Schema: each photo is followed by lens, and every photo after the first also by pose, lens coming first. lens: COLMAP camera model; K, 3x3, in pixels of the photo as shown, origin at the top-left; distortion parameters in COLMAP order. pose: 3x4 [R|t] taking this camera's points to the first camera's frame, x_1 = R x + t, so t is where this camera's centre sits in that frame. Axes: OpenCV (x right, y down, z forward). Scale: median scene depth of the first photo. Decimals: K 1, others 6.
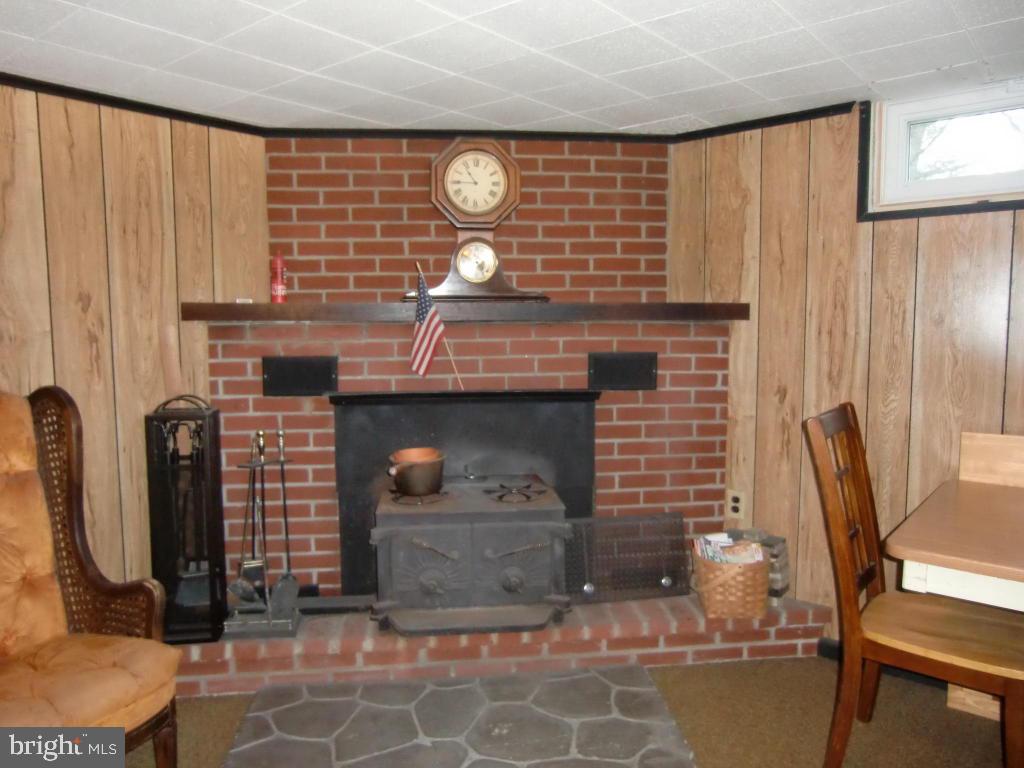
lens RADIAL K [[746.2, 0, 512.0], [0, 746.2, 384.0], [0, 0, 1]] dist [-0.089867, 0.000102]
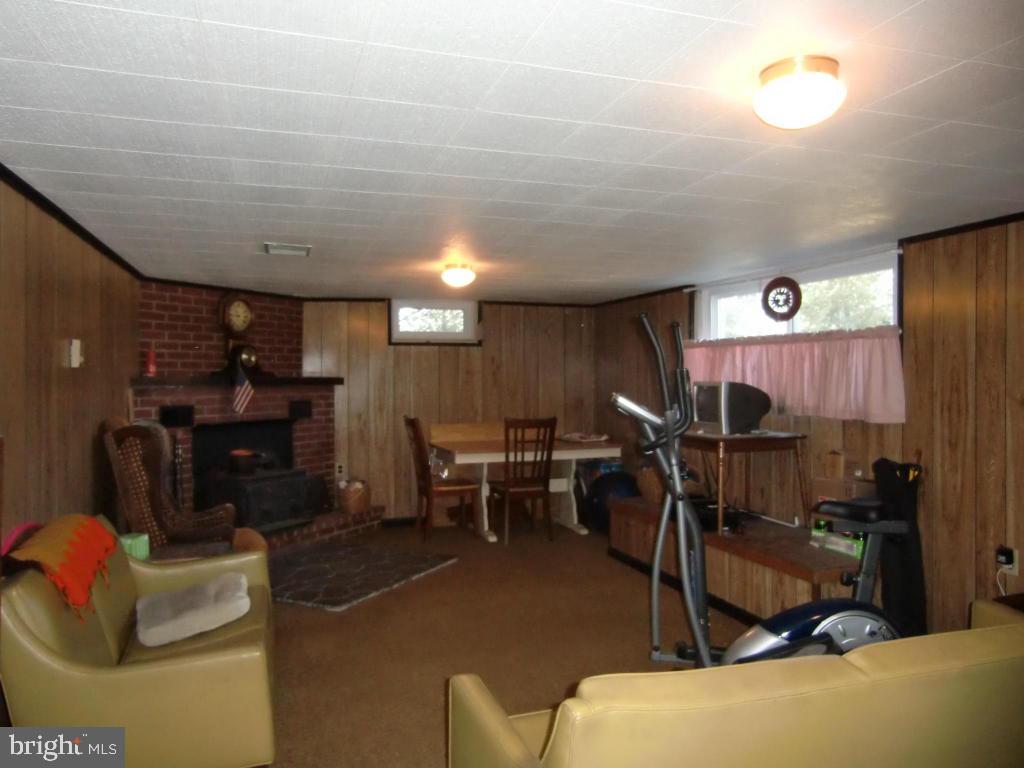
lens RADIAL K [[746.2, 0, 512.0], [0, 746.2, 384.0], [0, 0, 1]] dist [-0.089867, 0.000102]
pose [[0.533404, -0.001000, 0.845860, -1.332354], [0.077273, 0.995875, -0.047552, 0.057605], [-0.842324, 0.090726, 0.531281, -0.641178]]
